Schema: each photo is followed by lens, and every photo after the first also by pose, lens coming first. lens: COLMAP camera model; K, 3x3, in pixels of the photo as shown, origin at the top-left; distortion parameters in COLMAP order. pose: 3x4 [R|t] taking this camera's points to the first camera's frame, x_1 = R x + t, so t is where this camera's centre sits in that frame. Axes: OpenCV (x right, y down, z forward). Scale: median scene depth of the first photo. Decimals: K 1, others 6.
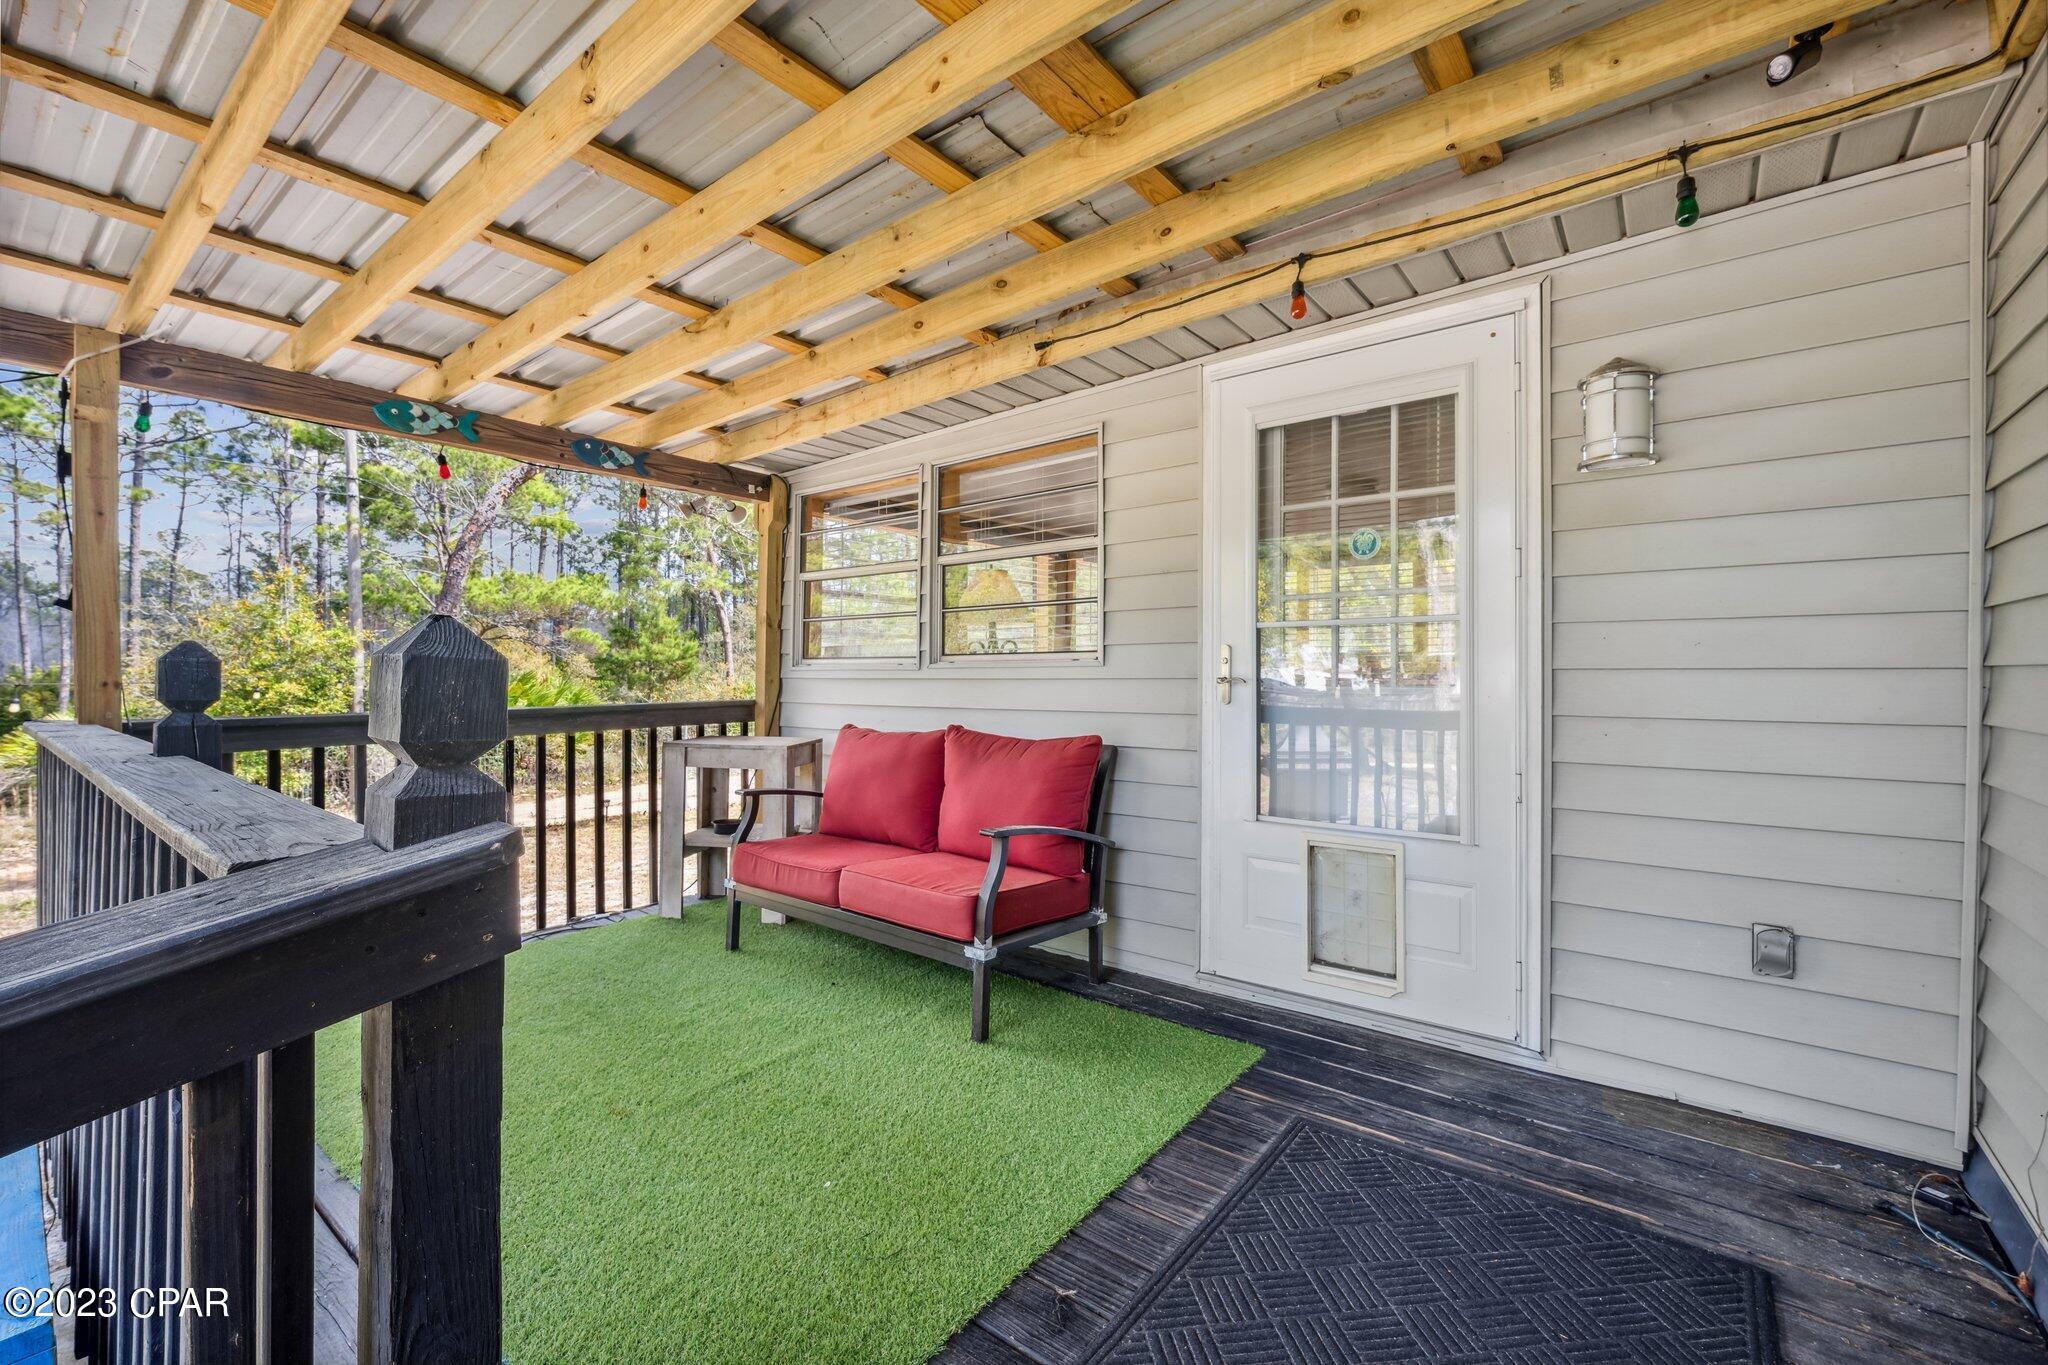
lens RADIAL K [[846.7, 0, 1023.0], [0, 846.7, 675.9], [0, 0, 1]] dist [-0.001868, -0.000308]
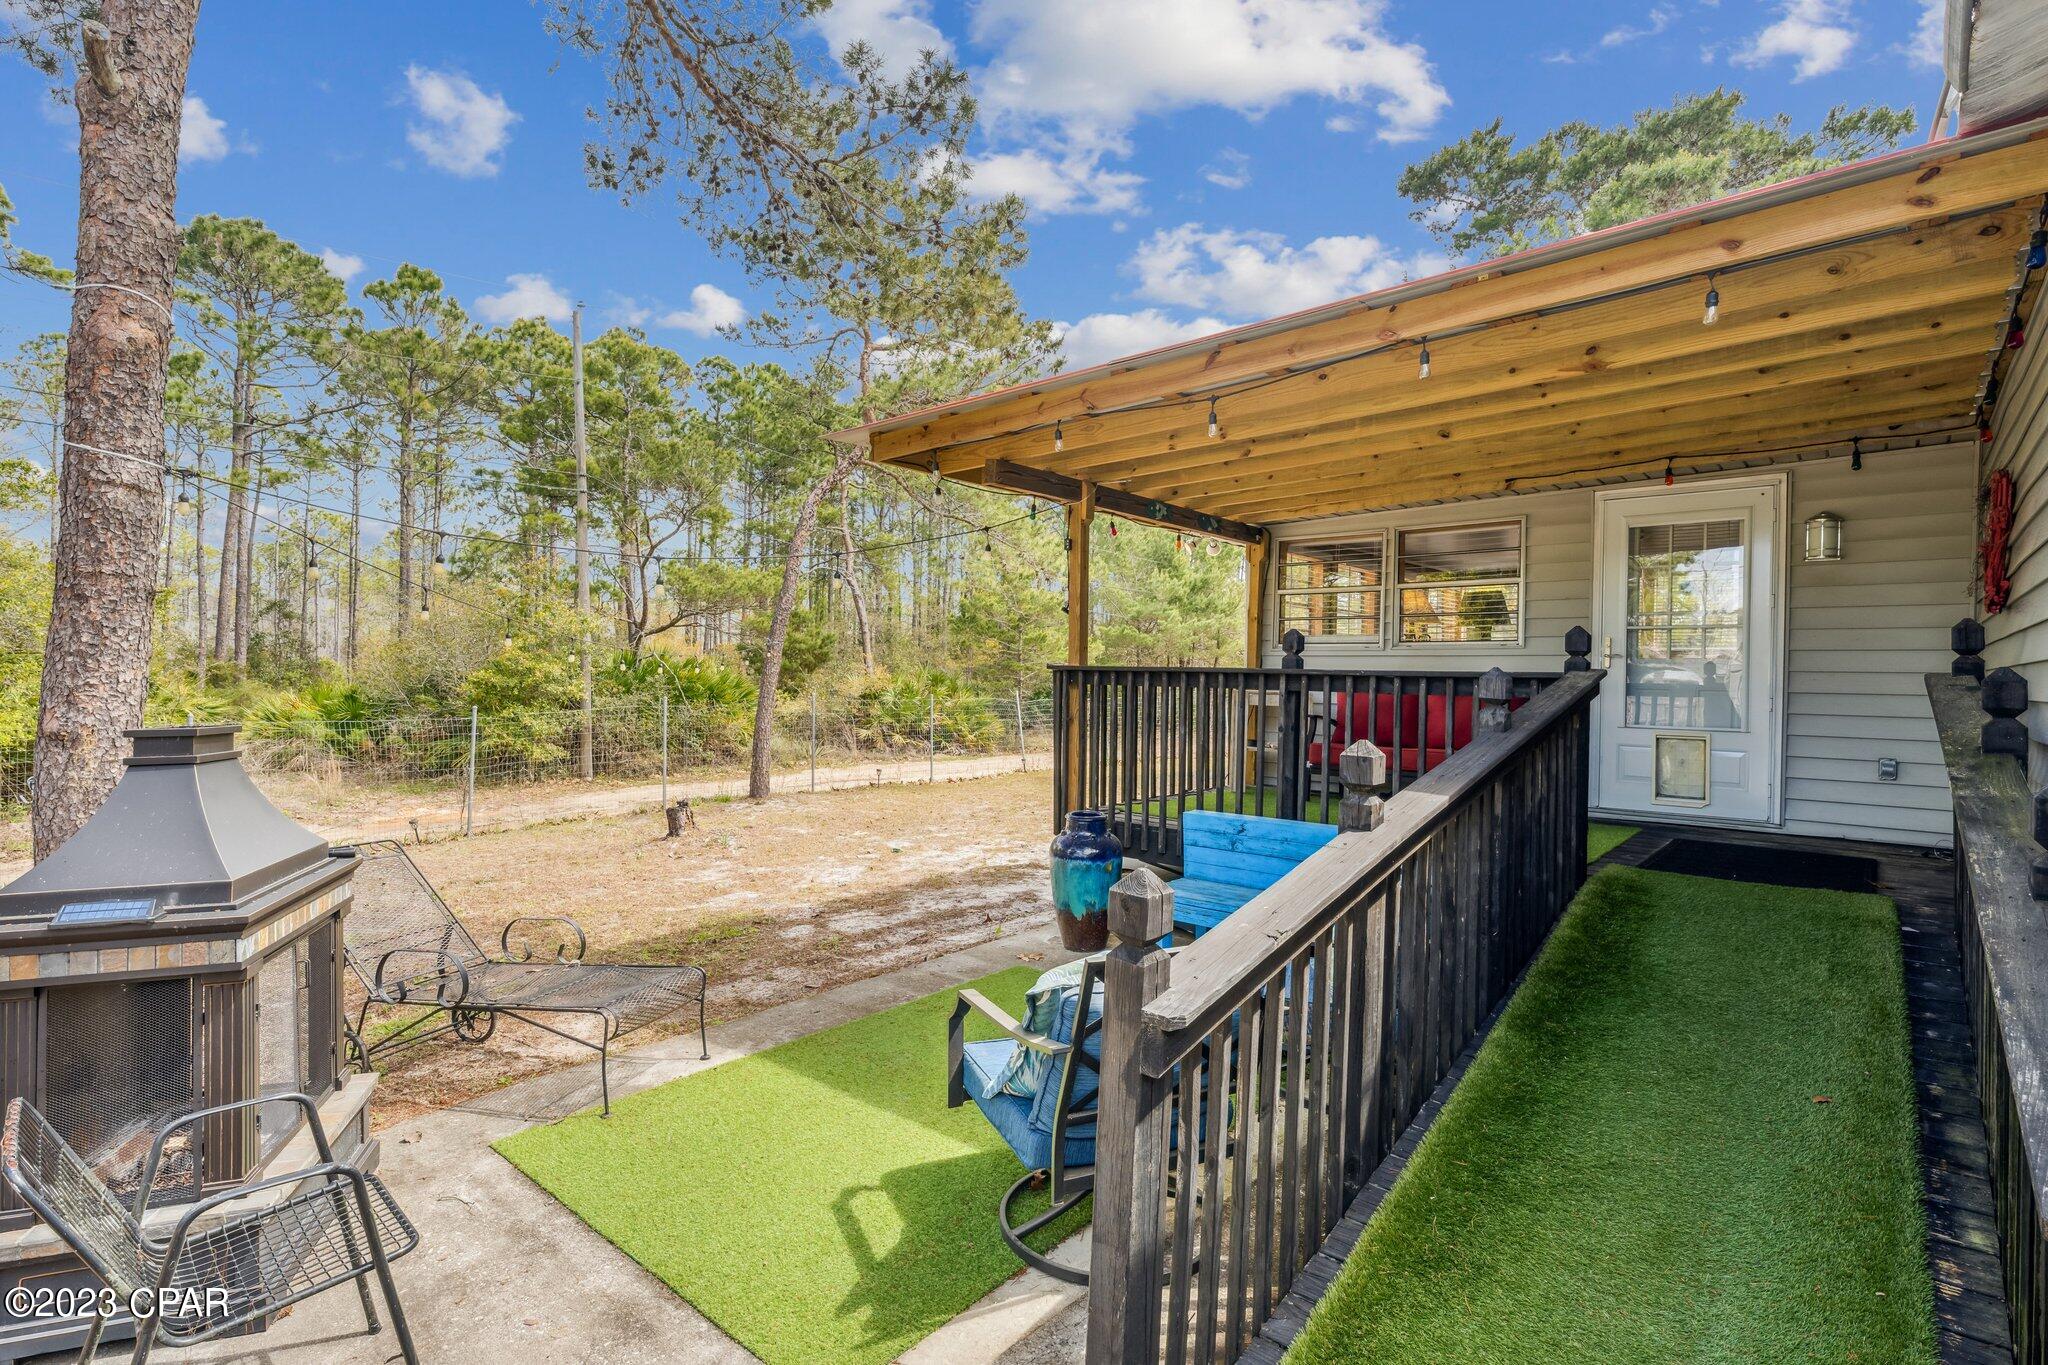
lens RADIAL K [[963.6, 0, 1027.4], [0, 963.6, 681.3], [0, 0, 1]] dist [-0.002251, -0.000165]
pose [[0.998161, 0.017755, -0.057957, -0.929119], [-0.017325, 0.999819, 0.007905, 0.067328], [0.058087, -0.006886, 0.998288, -1.242576]]
